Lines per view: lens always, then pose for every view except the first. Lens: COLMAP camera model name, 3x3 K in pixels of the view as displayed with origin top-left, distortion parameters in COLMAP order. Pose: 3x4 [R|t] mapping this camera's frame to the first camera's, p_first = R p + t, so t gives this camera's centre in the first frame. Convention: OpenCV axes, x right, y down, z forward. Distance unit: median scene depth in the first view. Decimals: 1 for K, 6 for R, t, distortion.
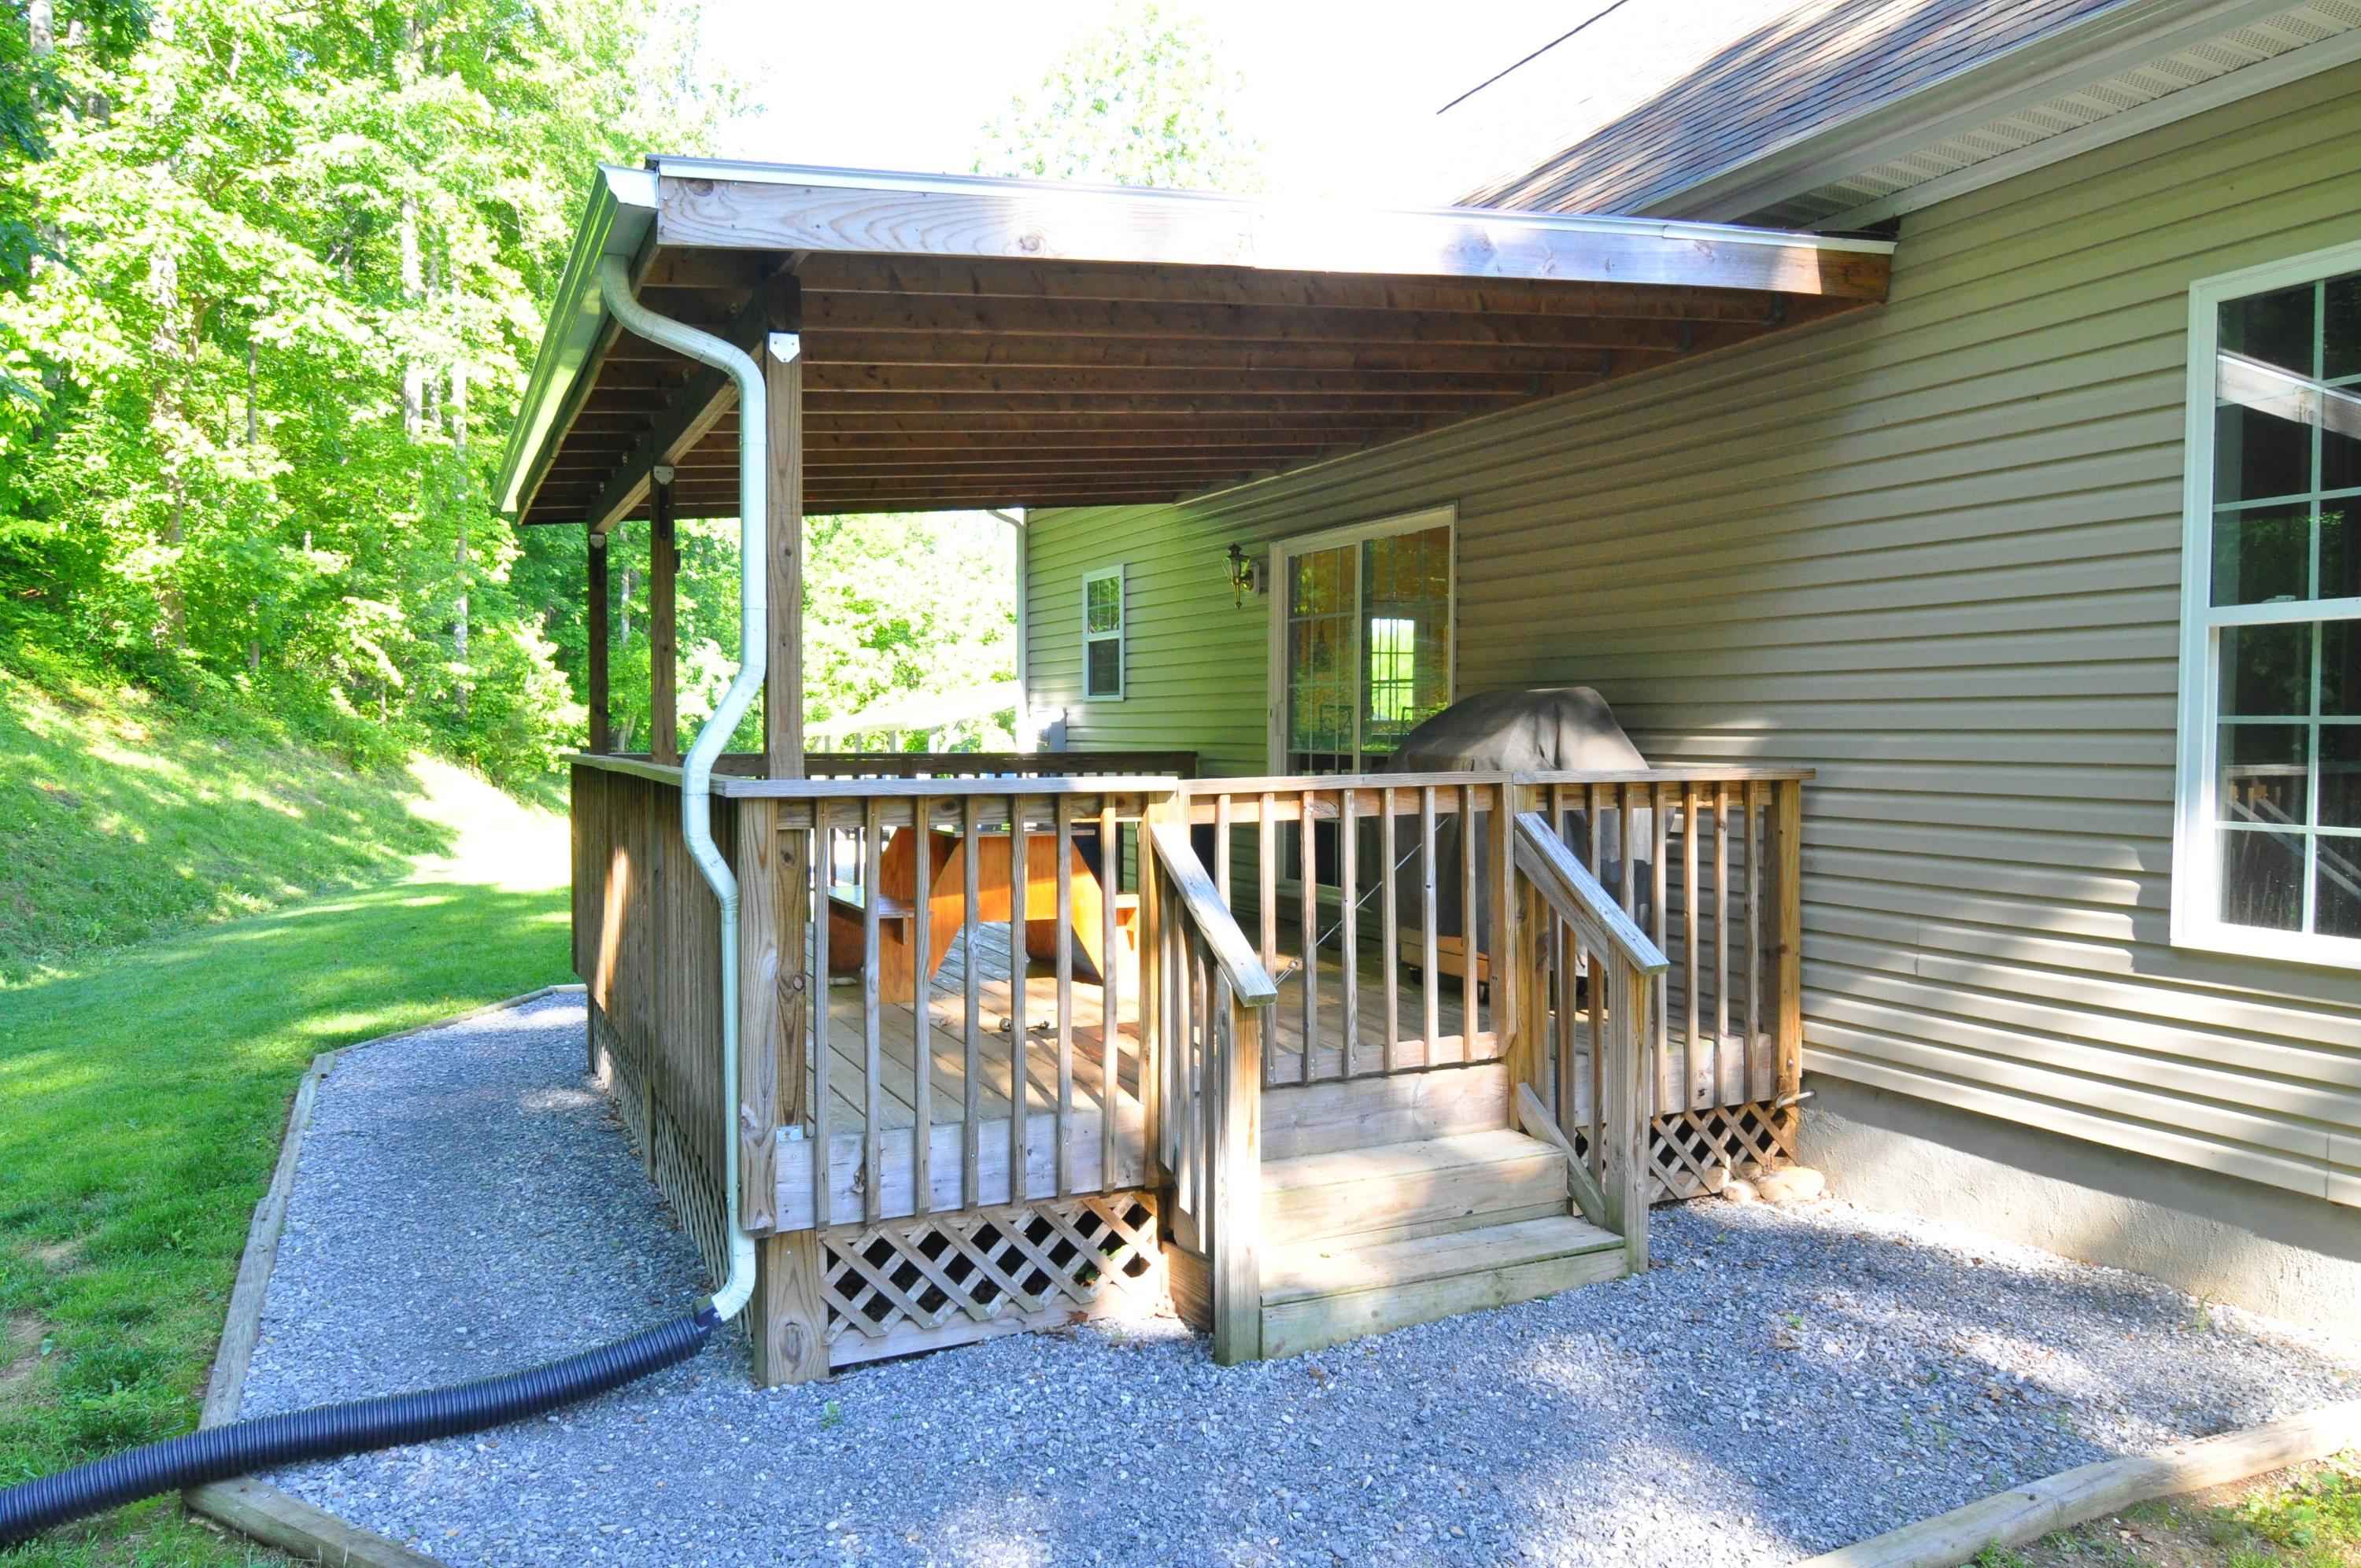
lens RADIAL K [[1598.8, 0, 1176.4], [0, 1598.8, 782.5], [0, 0, 1]] dist [-0.002030, -0.011969]
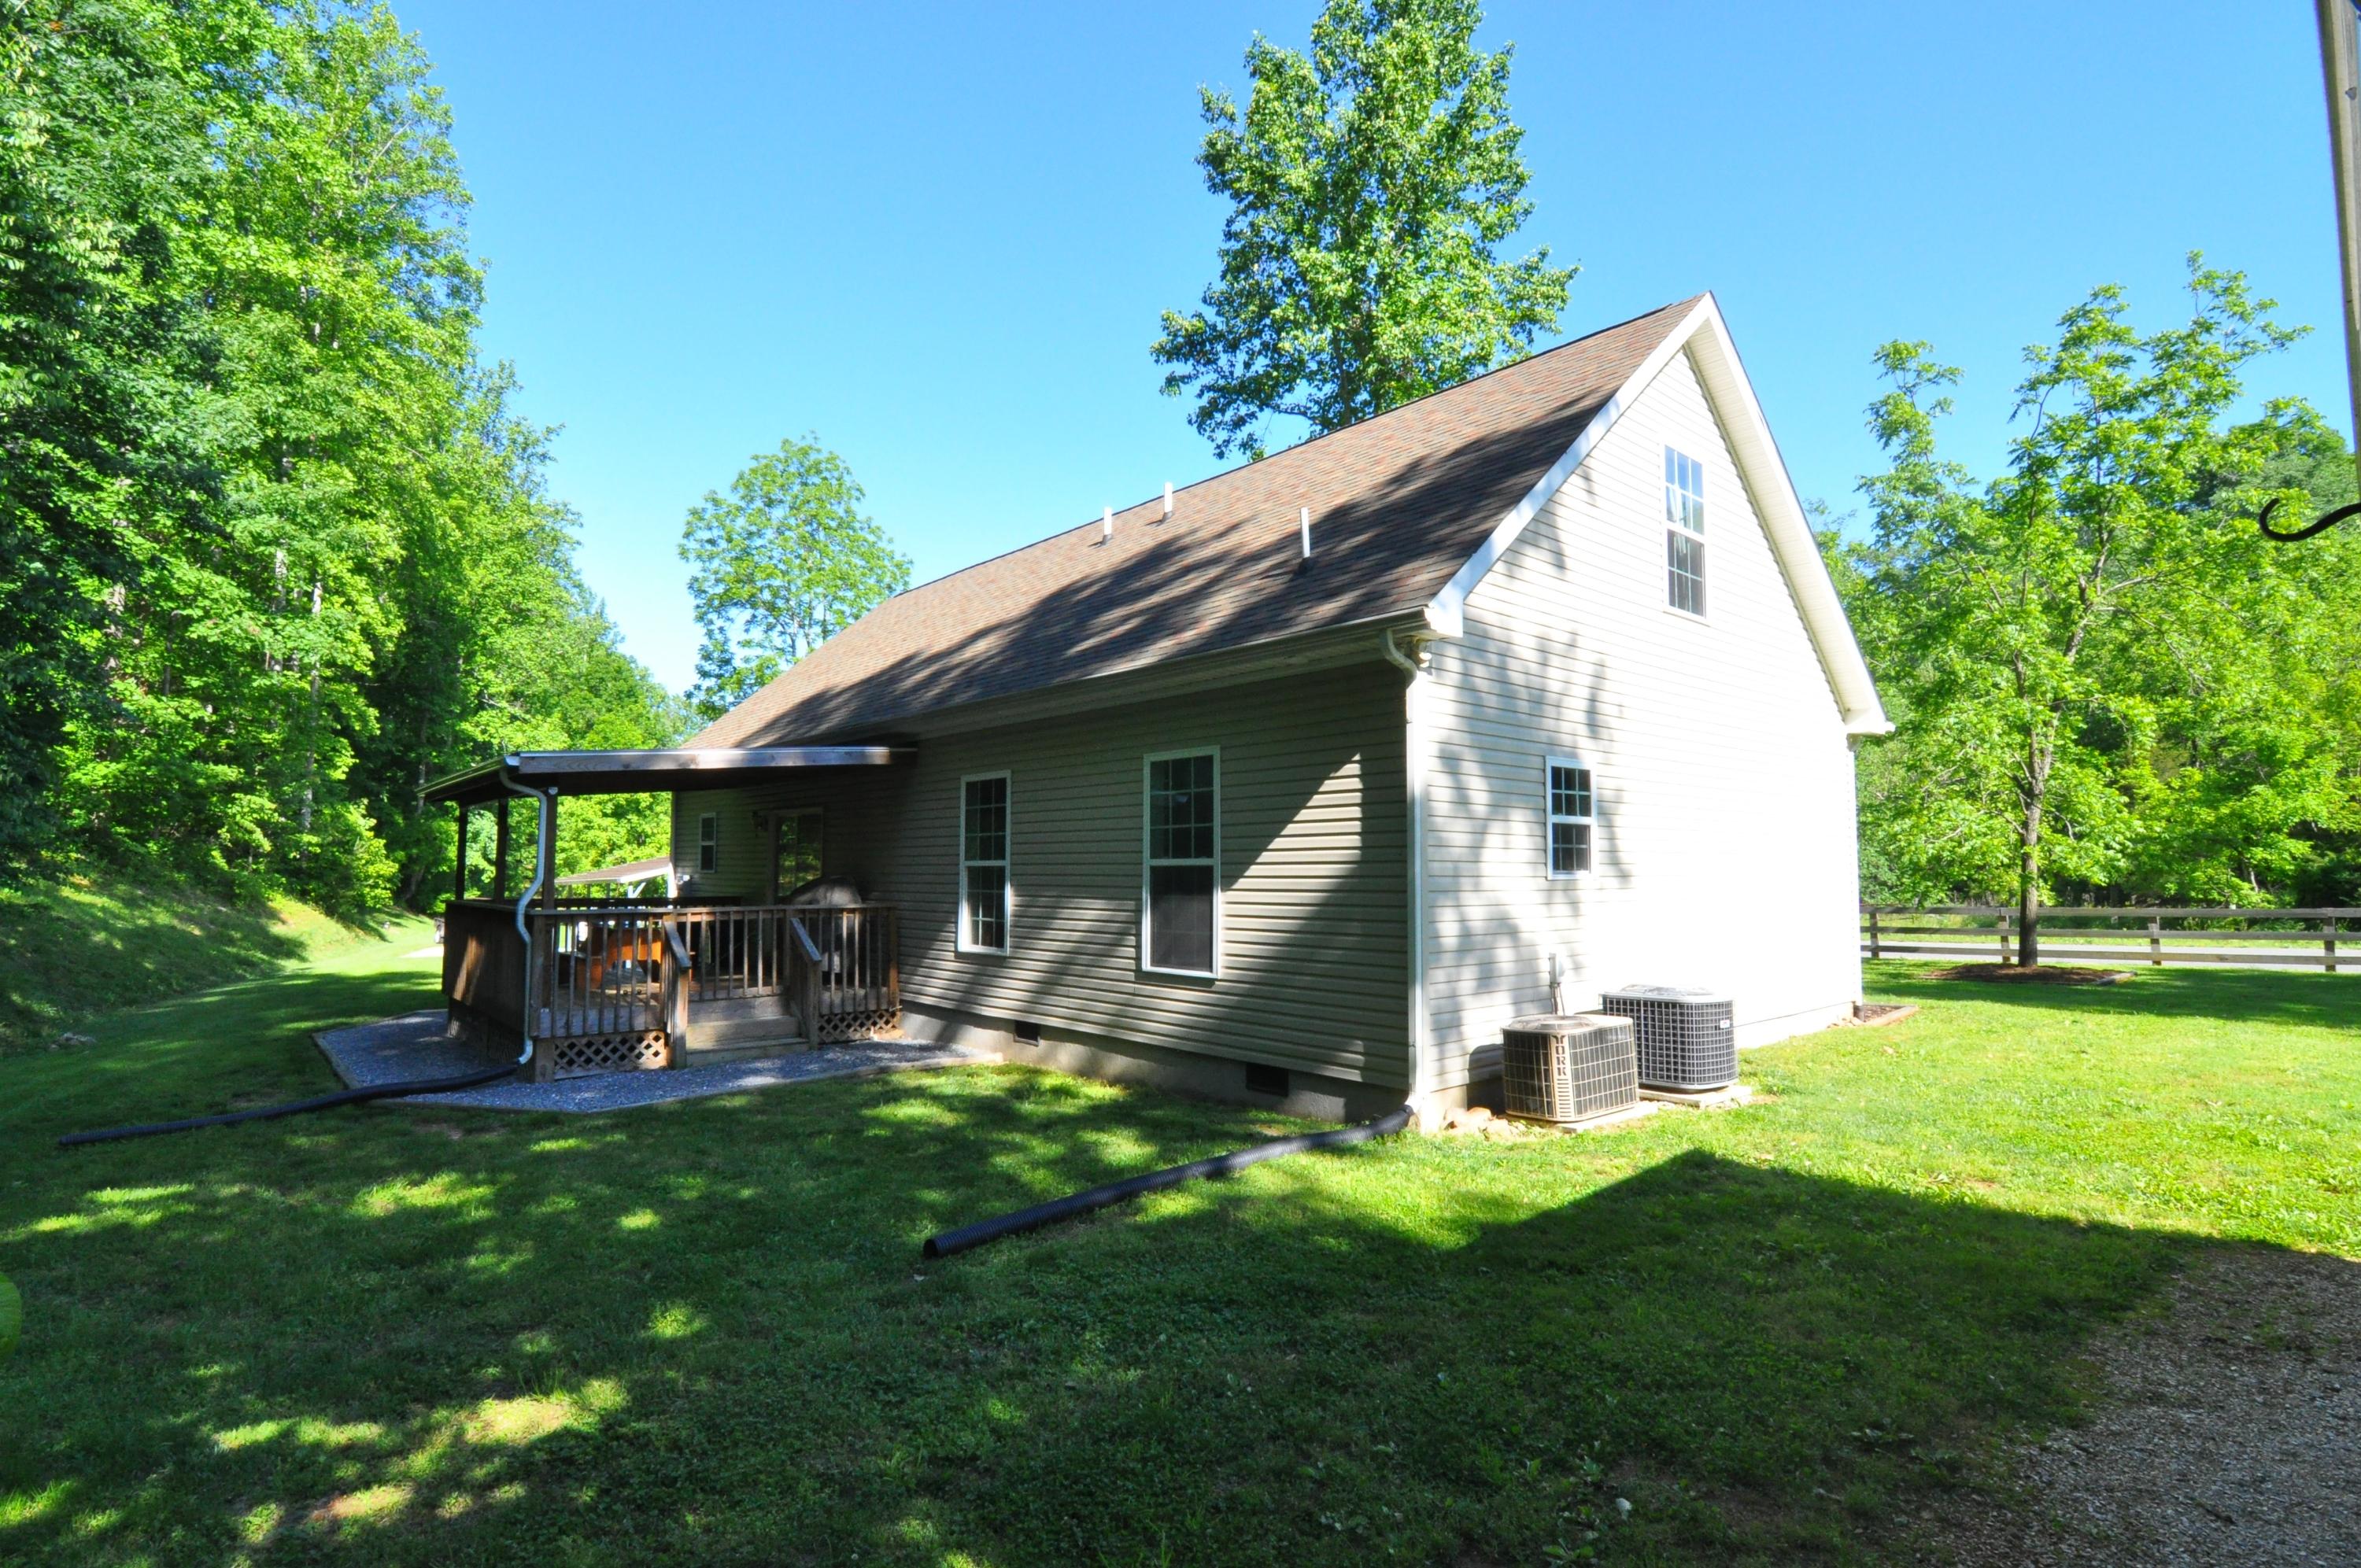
lens RADIAL K [[1150.3, 0, 1190.4], [0, 1150.3, 792.8], [0, 0, 1]] dist [-0.009224, -0.006552]
pose [[0.962320, 0.019892, 0.271192, 0.080262], [0.007565, 0.994976, -0.099826, 0.000928], [-0.271816, 0.098117, 0.957334, -0.343378]]
